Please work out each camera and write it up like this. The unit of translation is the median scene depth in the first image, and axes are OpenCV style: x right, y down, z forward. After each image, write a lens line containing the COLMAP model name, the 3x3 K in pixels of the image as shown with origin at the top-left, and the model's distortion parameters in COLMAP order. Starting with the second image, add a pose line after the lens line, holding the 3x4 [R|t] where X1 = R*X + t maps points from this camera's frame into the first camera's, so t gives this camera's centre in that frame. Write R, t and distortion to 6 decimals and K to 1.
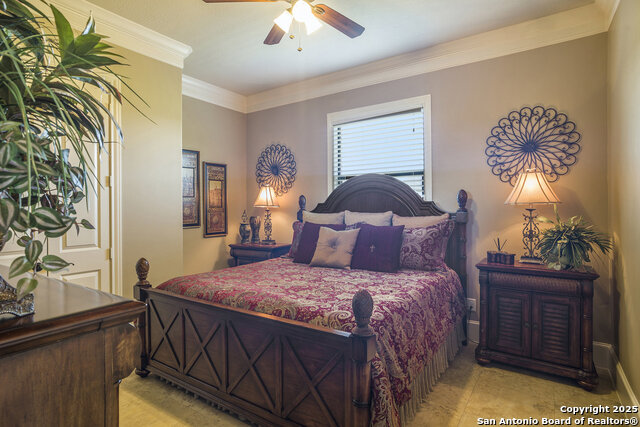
lens RADIAL K [[333.5, 0, 320.7], [0, 333.5, 210.3], [0, 0, 1]] dist [0.000675, 0.000893]
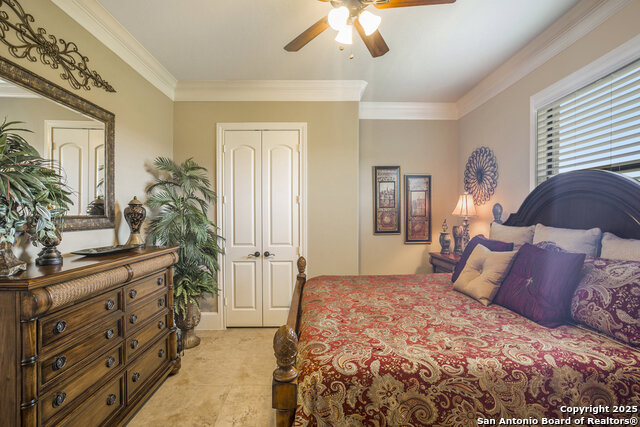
lens RADIAL K [[290.5, 0, 320.8], [0, 290.5, 214.8], [0, 0, 1]] dist [0.002882, 0.000686]
pose [[0.605181, 0.005809, -0.796067, 0.245397], [-0.005349, 0.999980, 0.003231, -0.016176], [0.796070, 0.002303, 0.605200, 0.194757]]
